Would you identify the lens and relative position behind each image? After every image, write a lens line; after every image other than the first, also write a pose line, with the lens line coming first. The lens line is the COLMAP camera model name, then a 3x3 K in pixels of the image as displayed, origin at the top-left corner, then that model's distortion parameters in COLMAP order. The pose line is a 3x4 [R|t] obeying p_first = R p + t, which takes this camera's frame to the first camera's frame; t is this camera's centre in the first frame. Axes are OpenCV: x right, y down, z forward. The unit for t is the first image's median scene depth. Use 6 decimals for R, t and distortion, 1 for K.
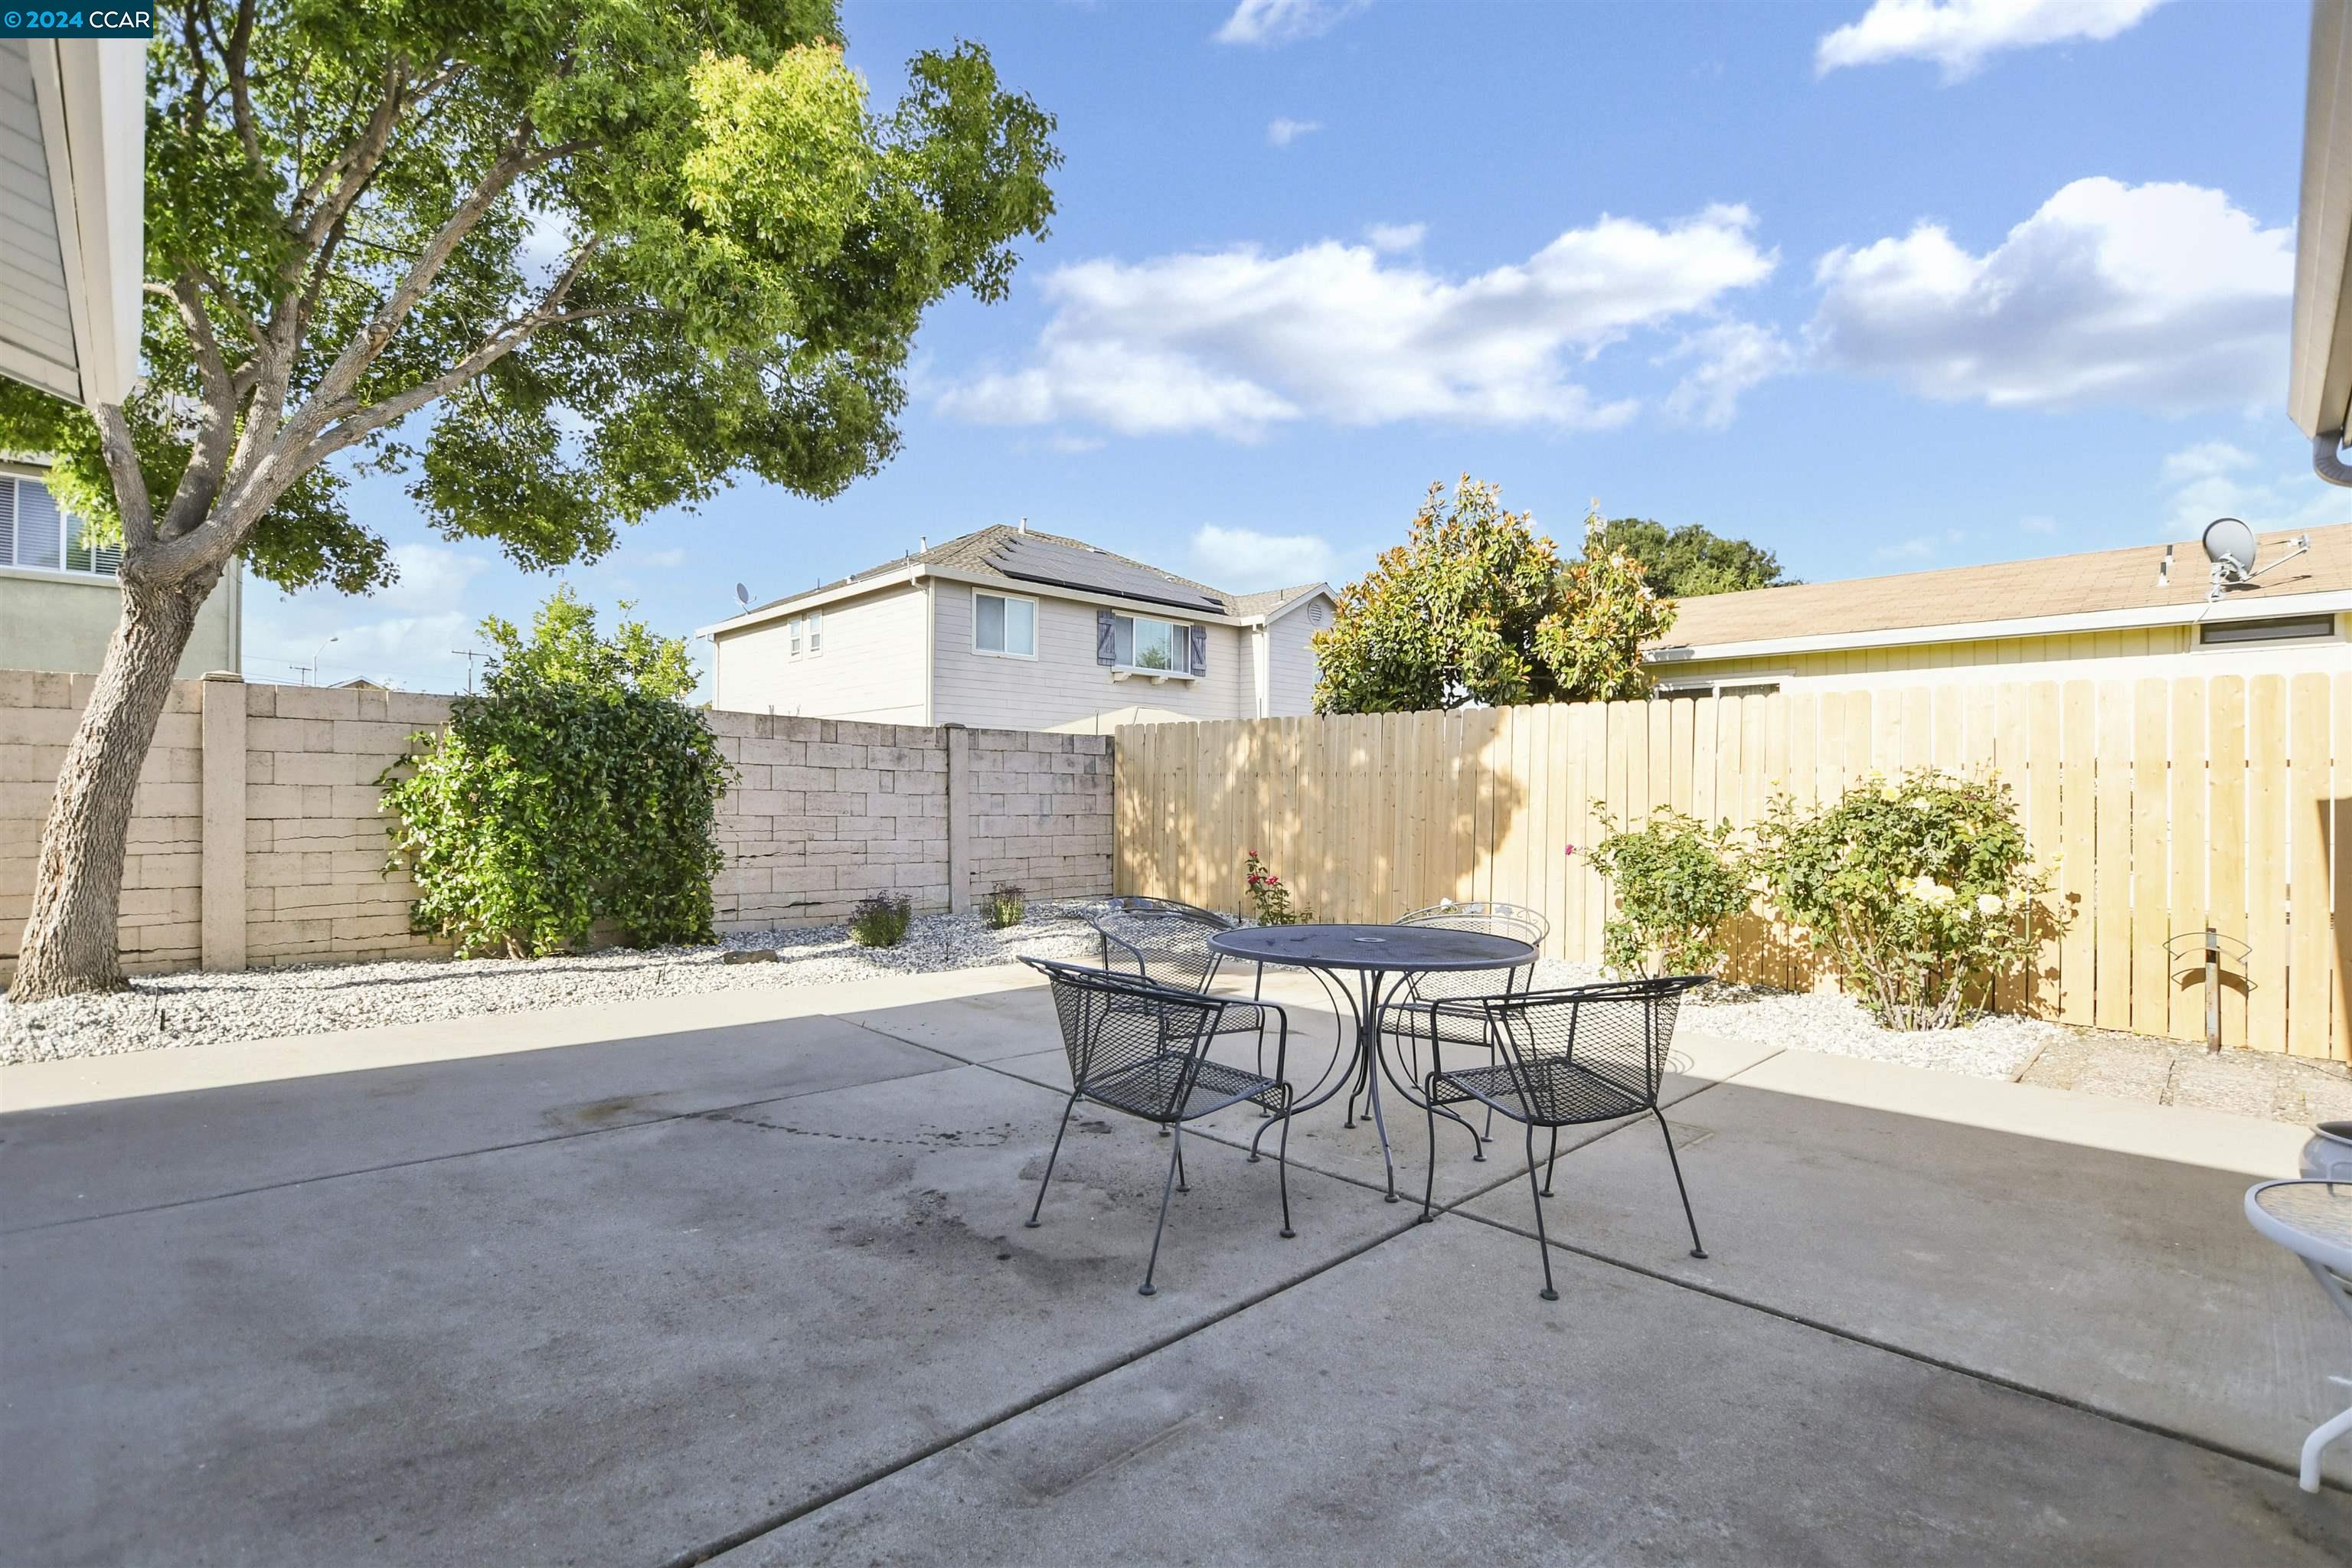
lens RADIAL K [[1062.0, 0, 1227.2], [0, 1062.0, 791.4], [0, 0, 1]] dist [-0.026546, -0.000355]
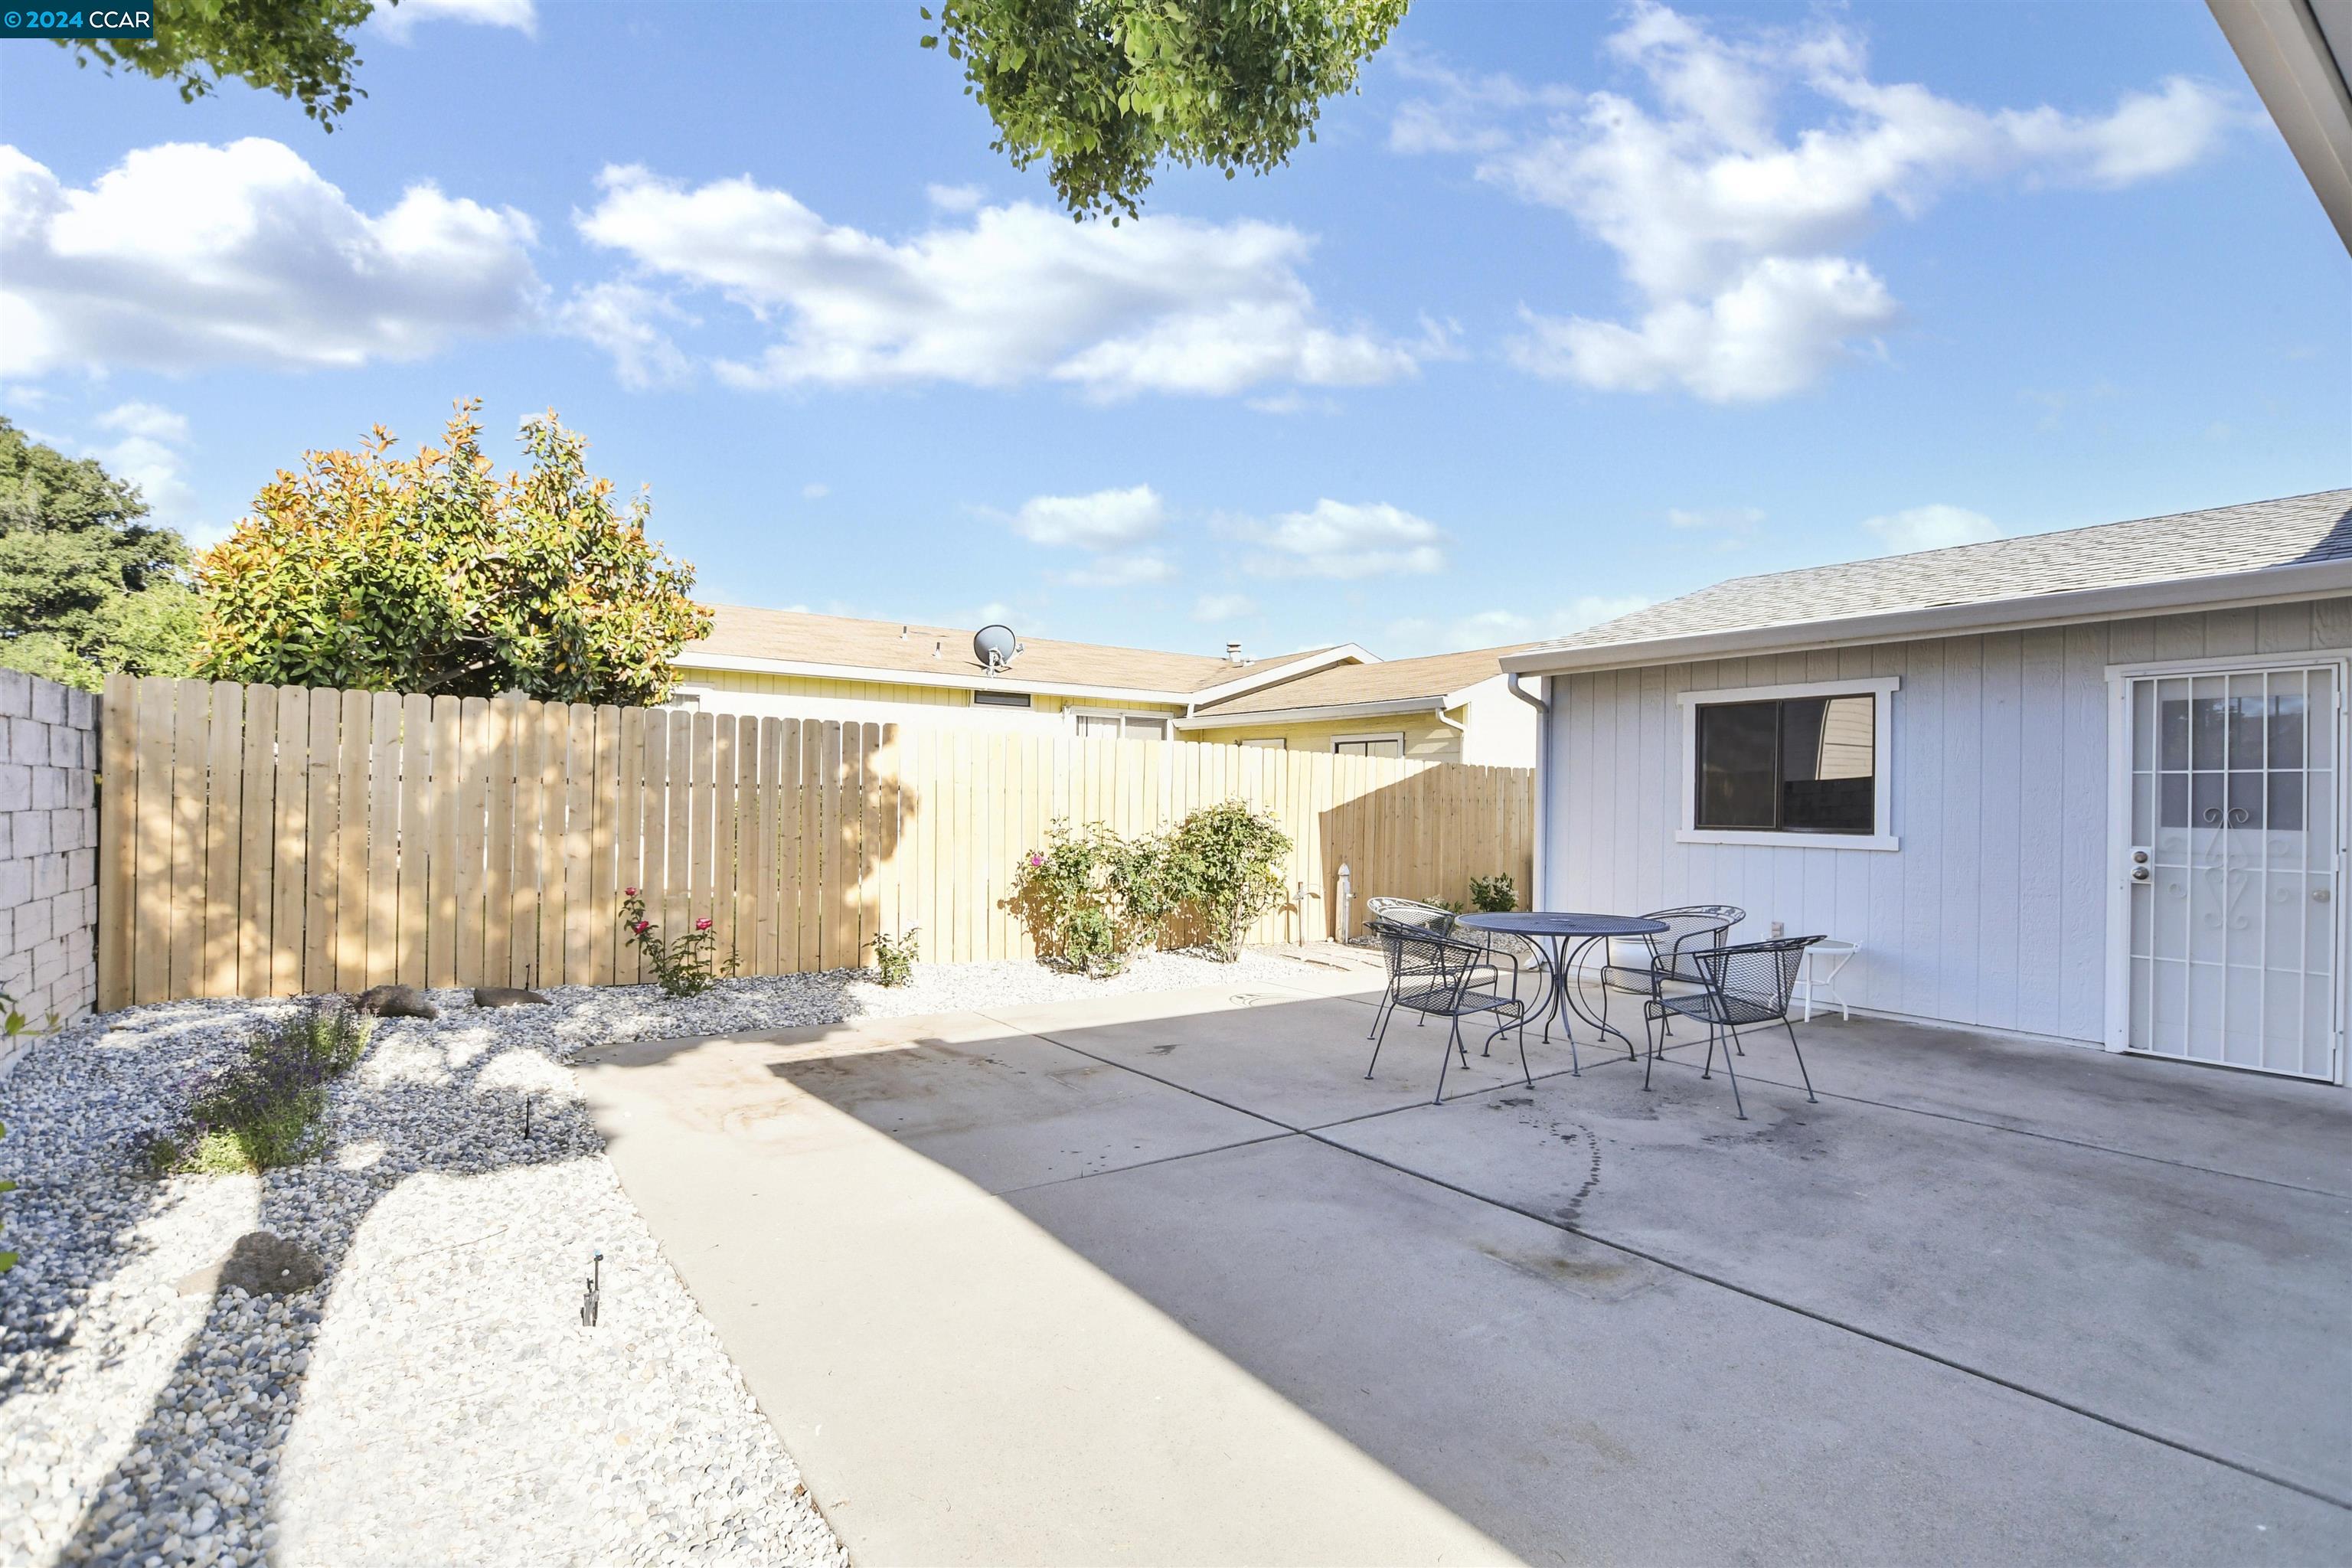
lens RADIAL K [[1100.9, 0, 1183.6], [0, 1100.9, 796.2], [0, 0, 1]] dist [-0.032381, 0.001086]
pose [[0.186141, 0.004390, 0.982513, -1.704381], [-0.020100, 0.999798, -0.000659, -0.019594], [-0.982317, -0.019626, 0.186192, 1.398651]]
